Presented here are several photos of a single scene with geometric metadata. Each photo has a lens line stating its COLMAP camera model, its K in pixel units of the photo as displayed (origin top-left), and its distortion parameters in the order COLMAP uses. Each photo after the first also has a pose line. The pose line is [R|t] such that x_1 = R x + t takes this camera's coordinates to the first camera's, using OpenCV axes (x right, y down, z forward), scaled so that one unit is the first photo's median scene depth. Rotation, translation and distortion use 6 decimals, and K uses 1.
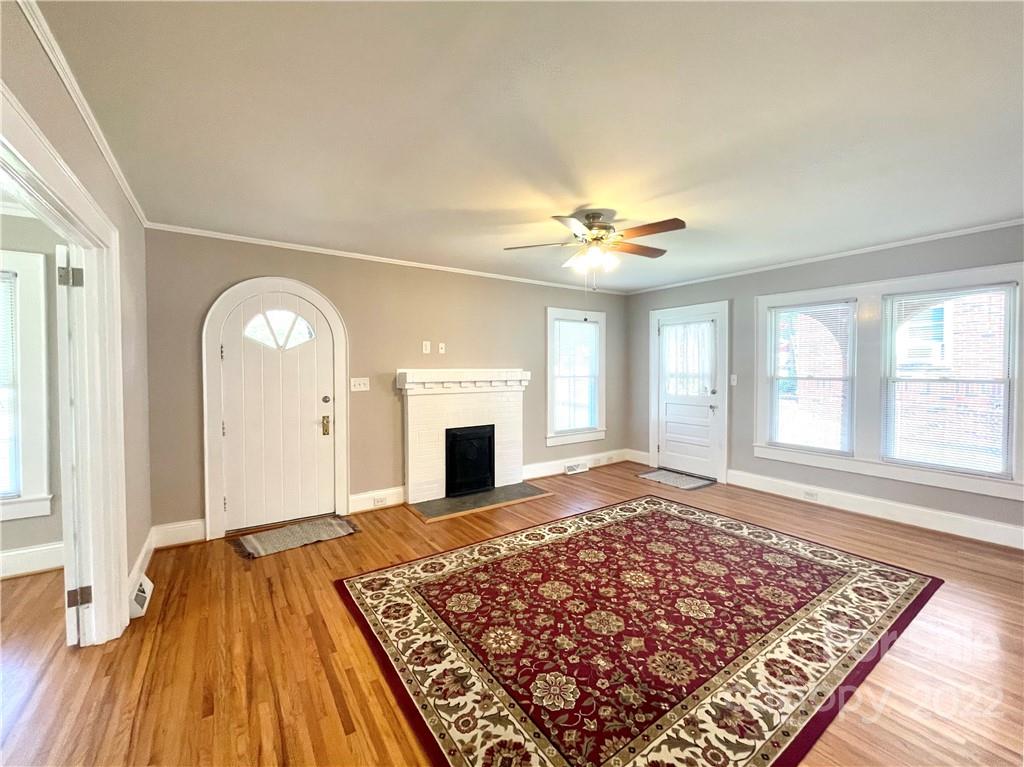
lens RADIAL K [[418.7, 0, 512.0], [0, 418.7, 383.5], [0, 0, 1]] dist [0.002052, 0.000153]
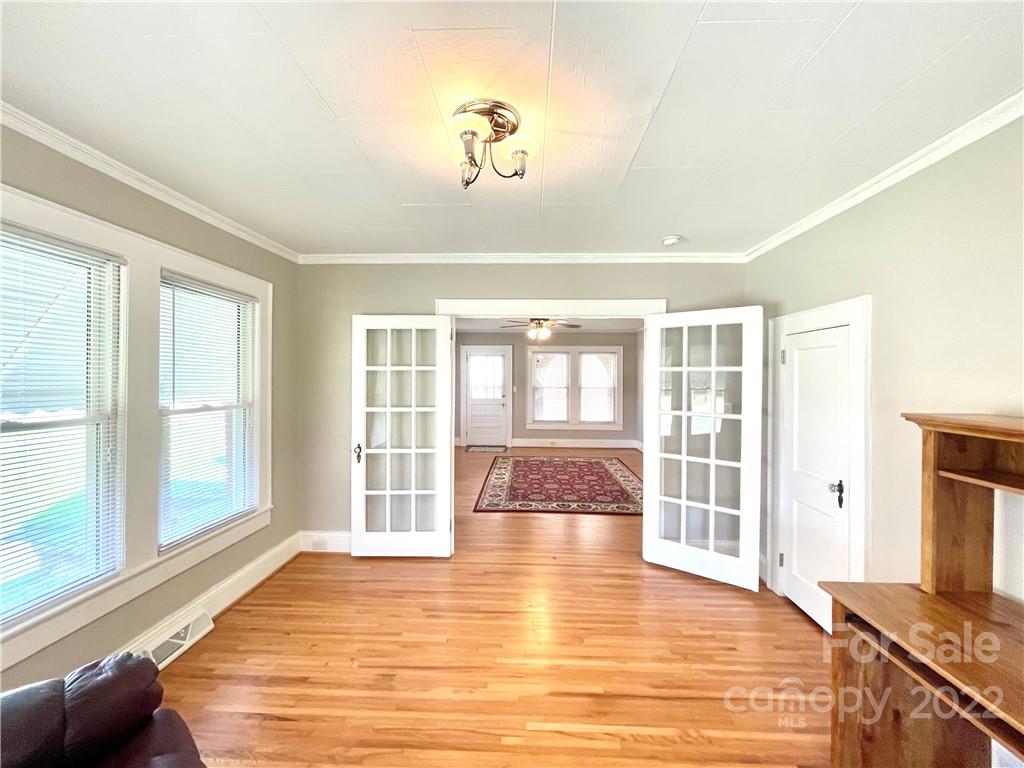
lens RADIAL K [[418.7, 0, 512.0], [0, 418.7, 384.0], [0, 0, 1]] dist [0.002052, 0.000153]
pose [[0.596347, -0.000557, 0.802726, -1.609232], [0.025103, 0.999524, -0.017955, 0.004933], [-0.802334, 0.030858, 0.596077, -0.121485]]
